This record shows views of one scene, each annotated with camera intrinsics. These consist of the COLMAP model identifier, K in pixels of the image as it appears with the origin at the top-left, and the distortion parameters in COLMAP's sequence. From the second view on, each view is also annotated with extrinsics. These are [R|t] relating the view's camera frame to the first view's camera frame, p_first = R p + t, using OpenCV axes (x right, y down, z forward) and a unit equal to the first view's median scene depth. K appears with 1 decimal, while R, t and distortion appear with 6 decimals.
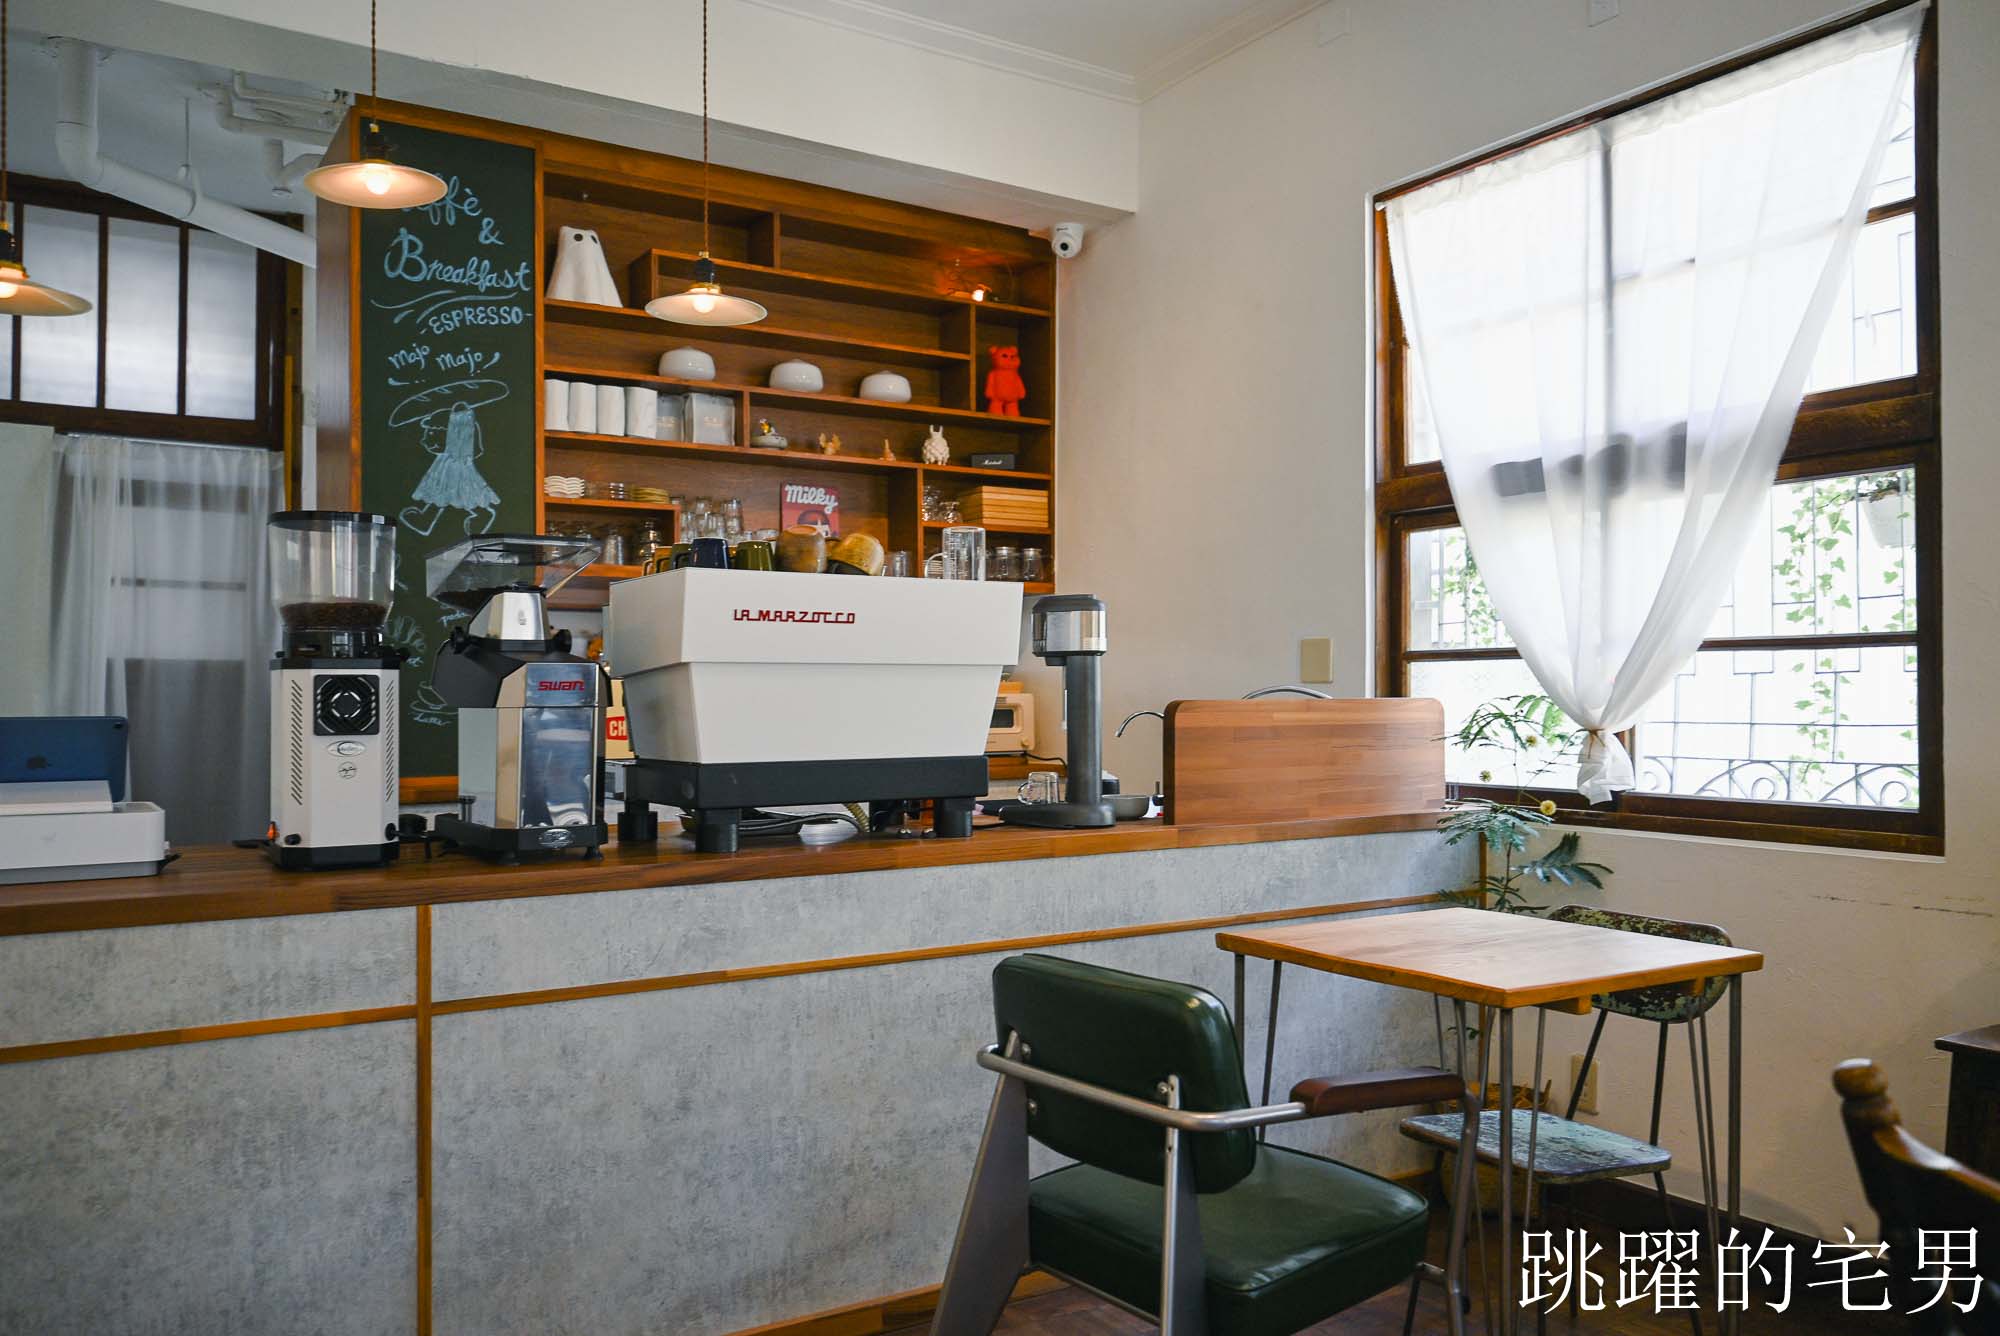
lens RADIAL K [[1514.8, 0, 999.9], [0, 1514.8, 672.2], [0, 0, 1]] dist [-0.005241, 0.002952]
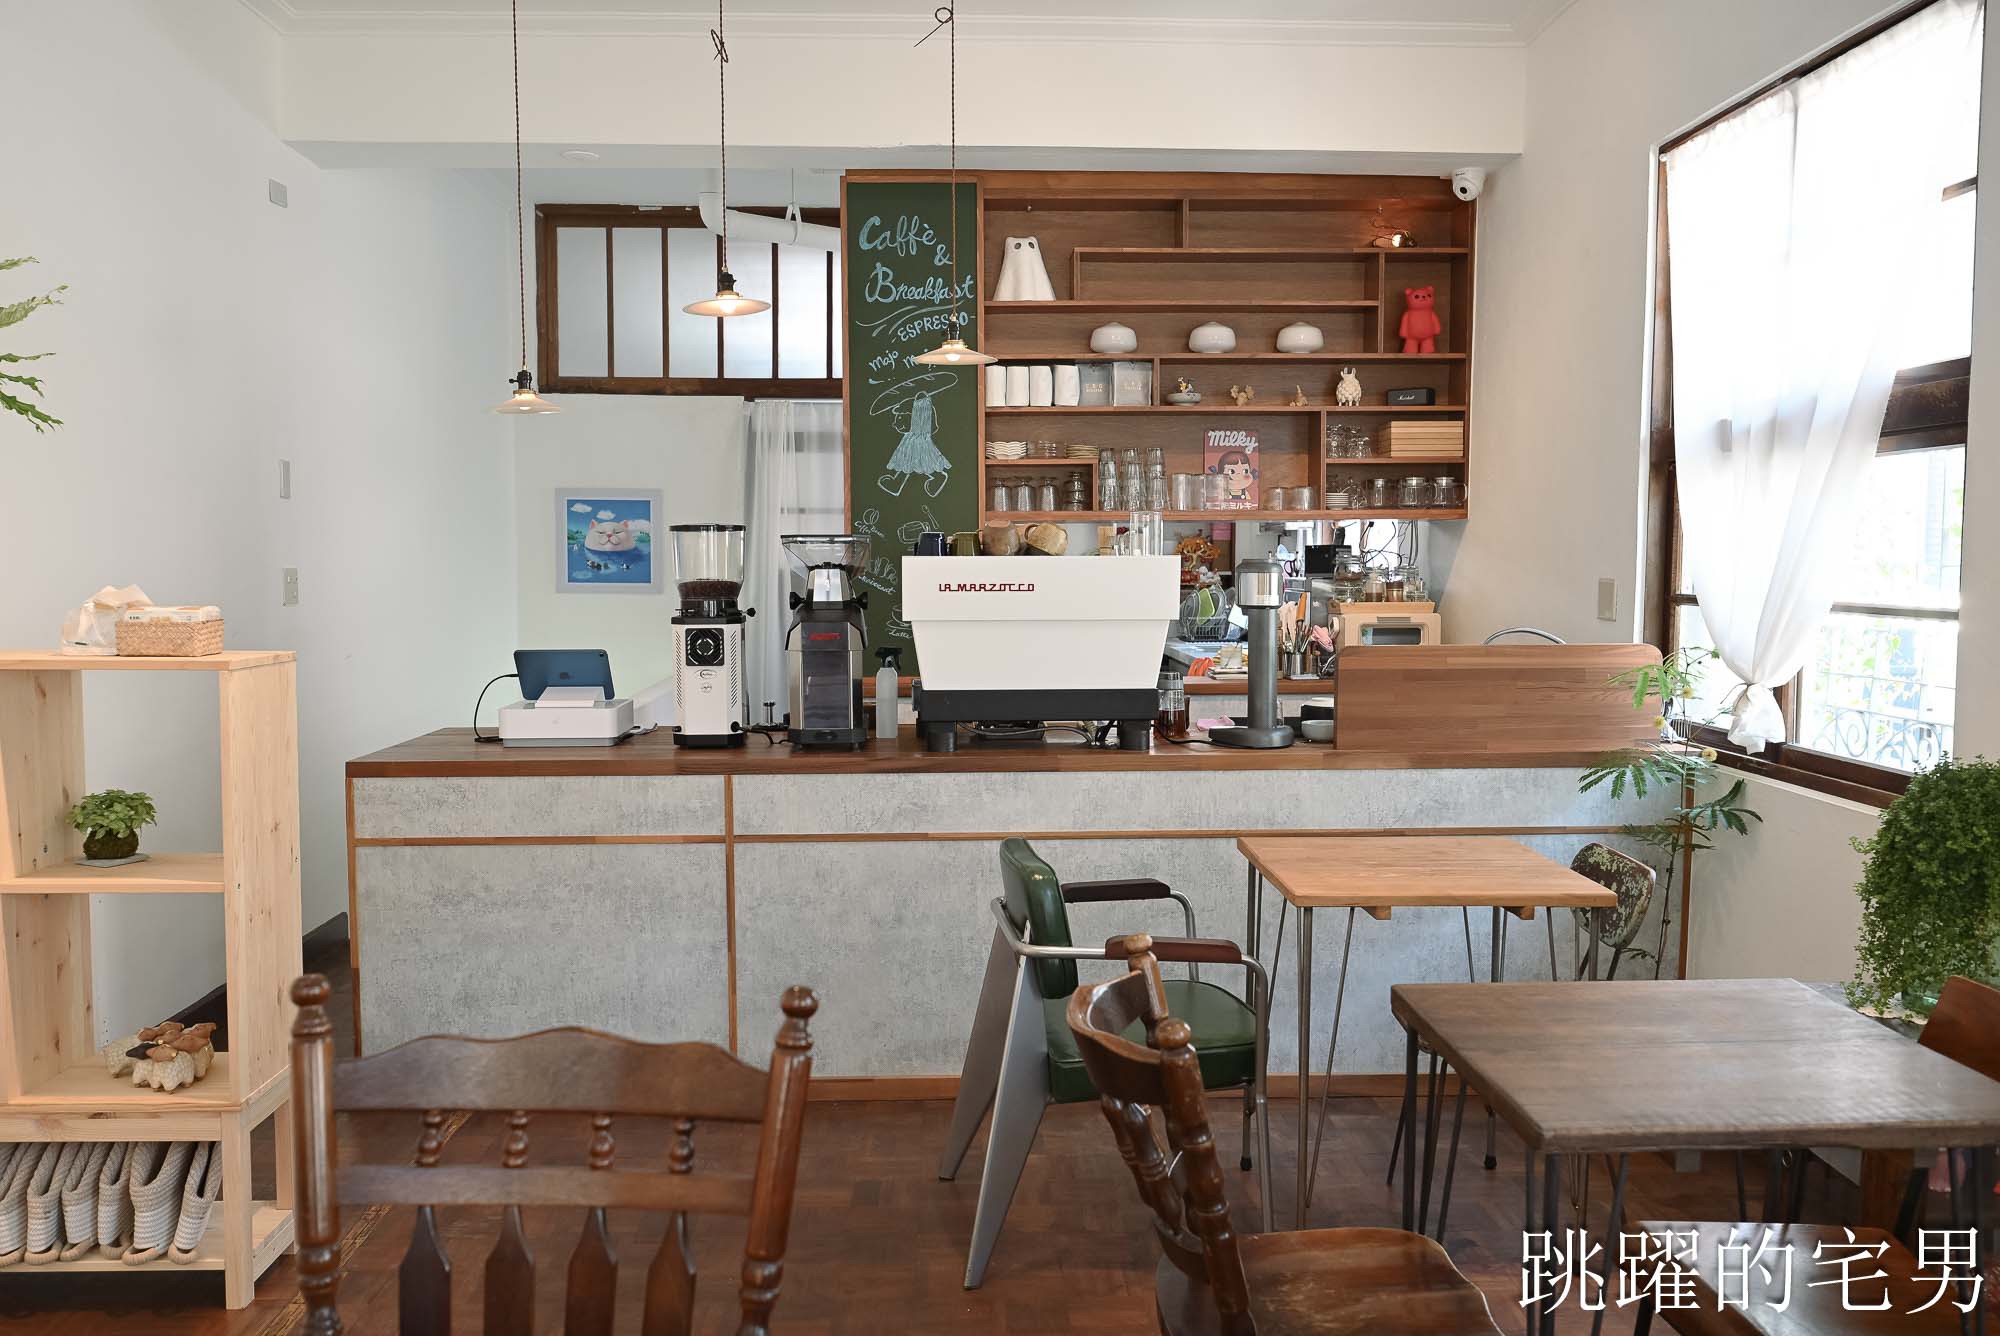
lens RADIAL K [[1624.3, 0, 1000.0], [0, 1624.3, 668.0], [0, 0, 1]] dist [-0.001906, 0.001632]
pose [[0.861661, 0.037346, -0.506108, 0.560009], [0.007151, 0.996296, 0.085692, -0.080193], [0.507434, -0.077457, 0.858202, -0.250865]]
